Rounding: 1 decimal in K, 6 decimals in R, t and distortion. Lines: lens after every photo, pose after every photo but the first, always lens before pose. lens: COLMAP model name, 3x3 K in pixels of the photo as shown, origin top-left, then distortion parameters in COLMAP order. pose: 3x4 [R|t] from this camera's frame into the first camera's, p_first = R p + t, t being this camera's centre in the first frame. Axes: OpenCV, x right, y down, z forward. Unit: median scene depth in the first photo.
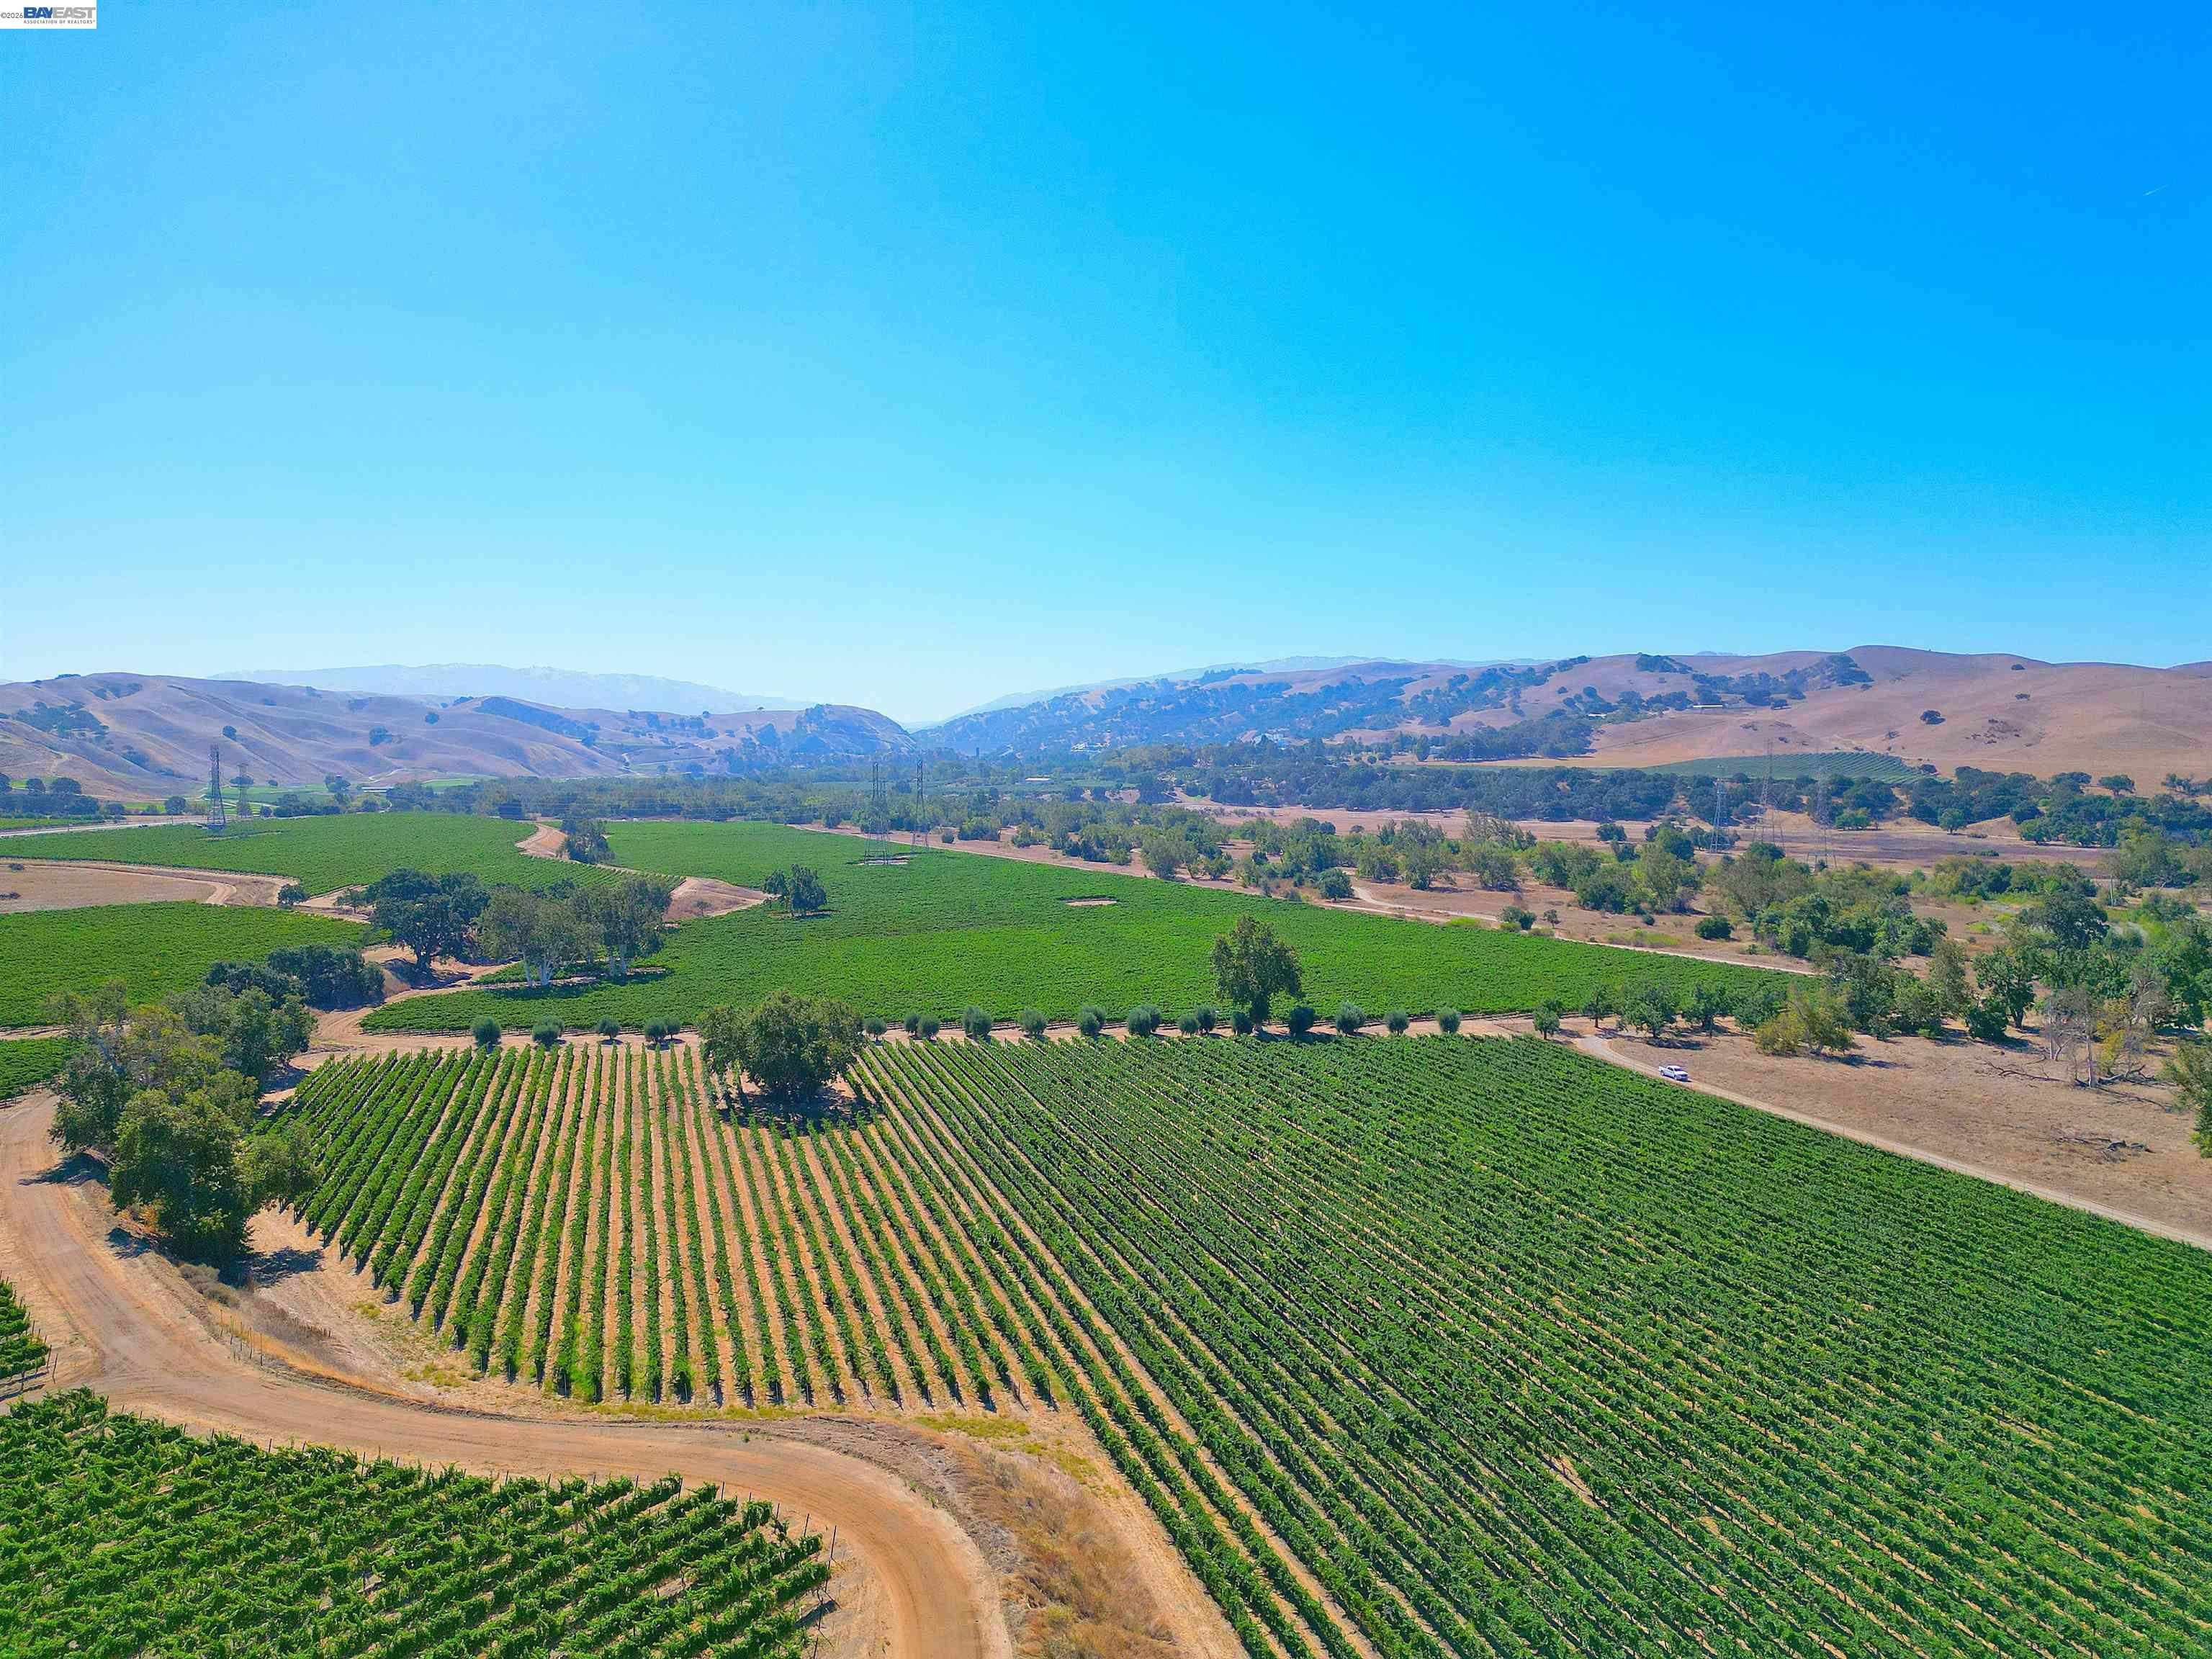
lens RADIAL K [[1529.7, 0, 1095.6], [0, 1529.7, 821.5], [0, 0, 1]] dist [0.090357, -0.090596]
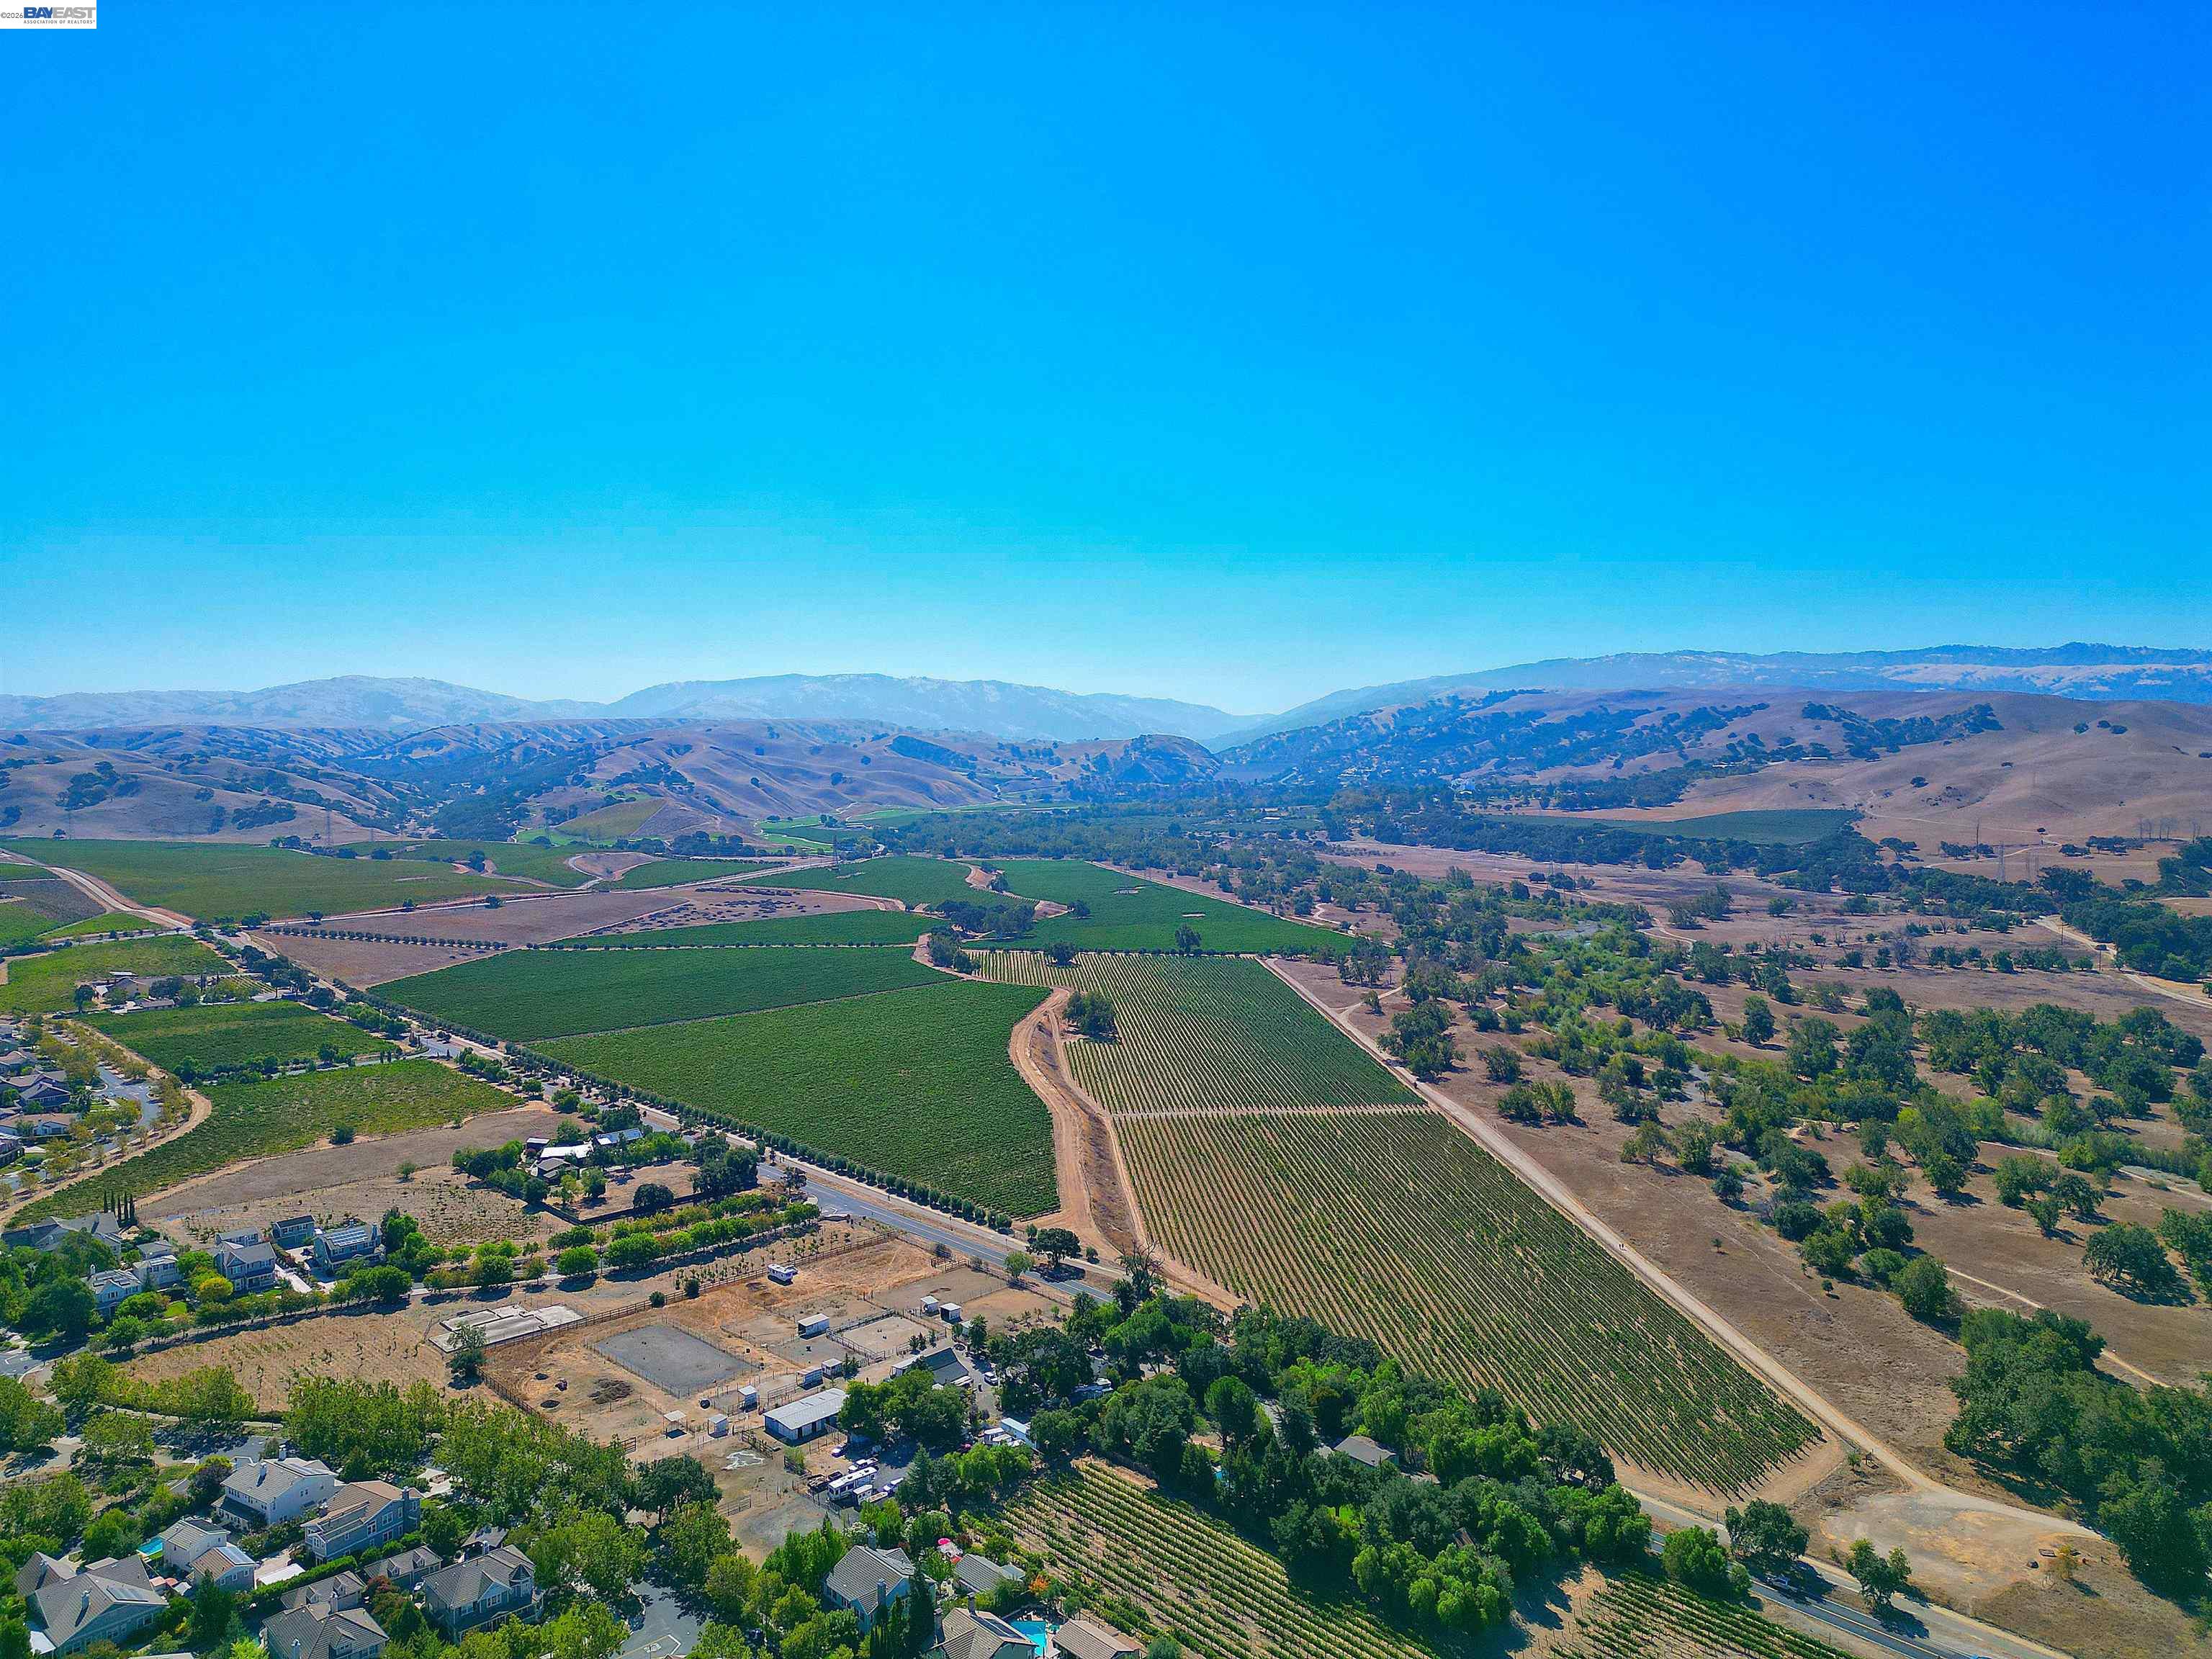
lens RADIAL K [[1529.7, 0, 1095.6], [0, 1529.7, 821.5], [0, 0, 1]] dist [0.090357, -0.090596]
pose [[0.975197, 0.005840, -0.221260, 0.099707], [-0.003948, 0.999952, 0.008990, -0.031026], [0.221302, -0.007894, 0.975173, -0.376307]]
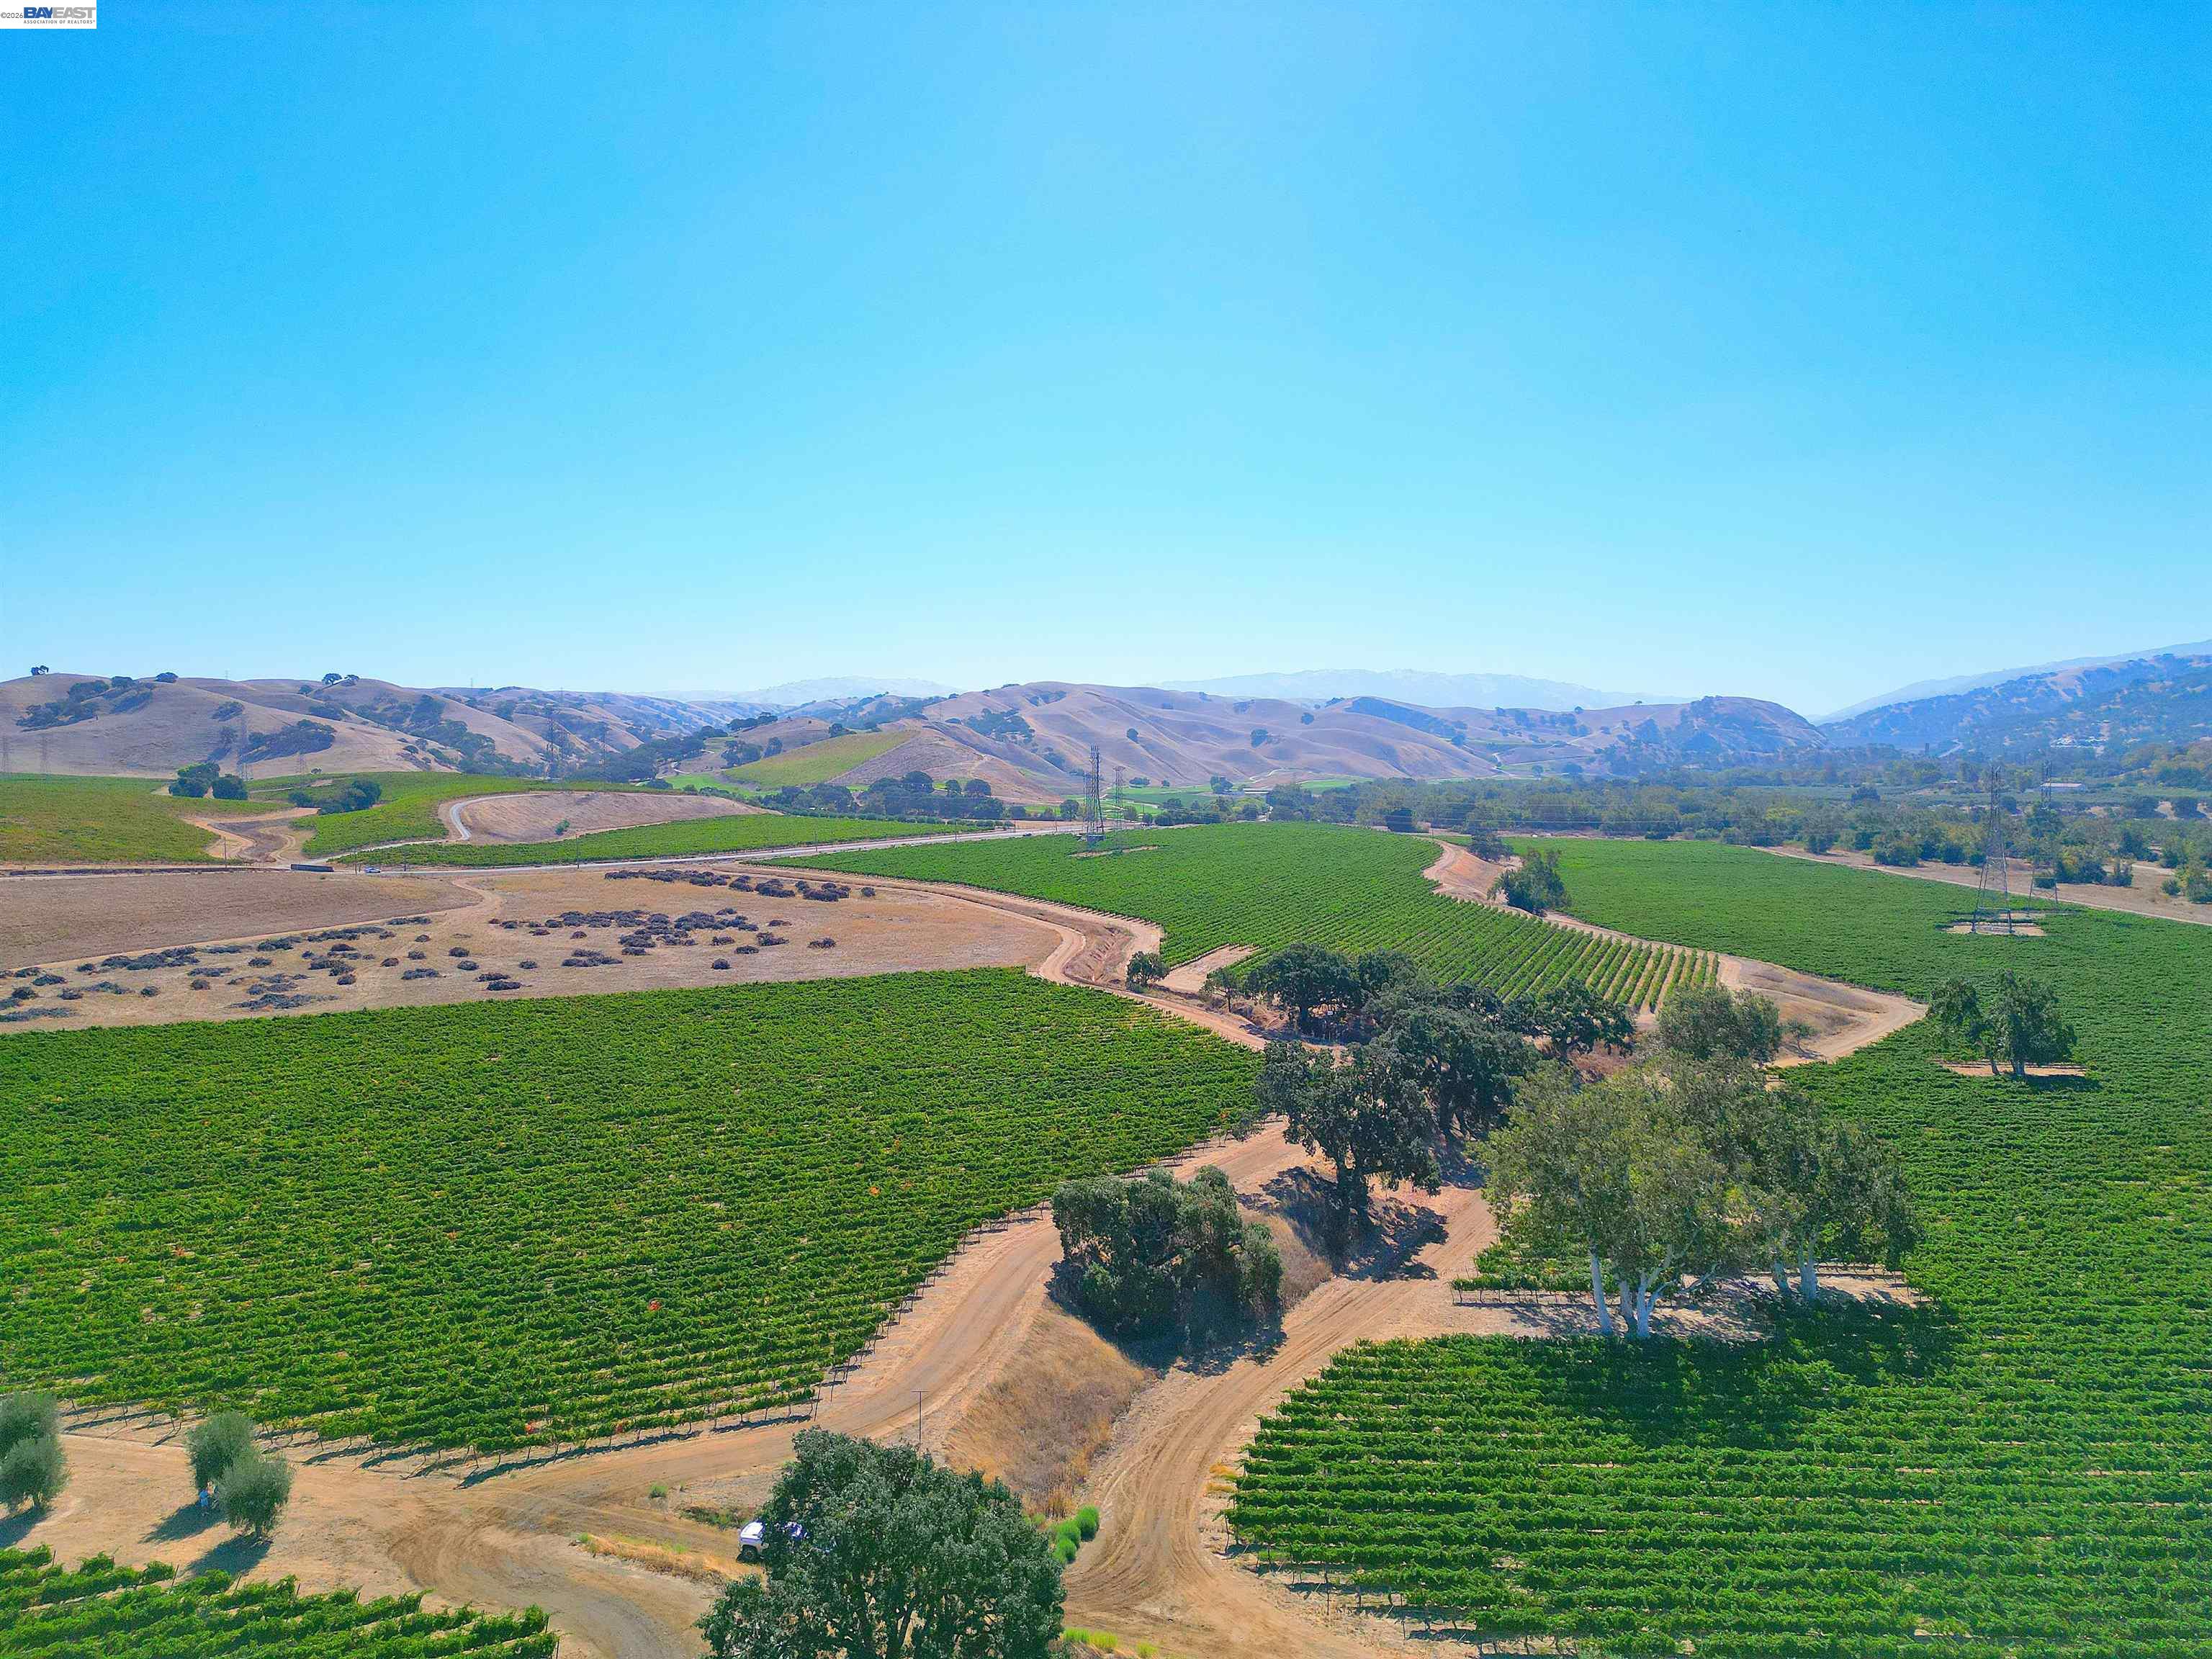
lens RADIAL K [[1529.7, 0, 1095.6], [0, 1529.7, 821.5], [0, 0, 1]] dist [0.090357, -0.090596]
pose [[0.859022, 0.020847, -0.511515, -0.045883], [-0.020620, 0.999769, 0.006117, -0.004258], [0.511524, 0.005293, 0.859253, 0.097221]]
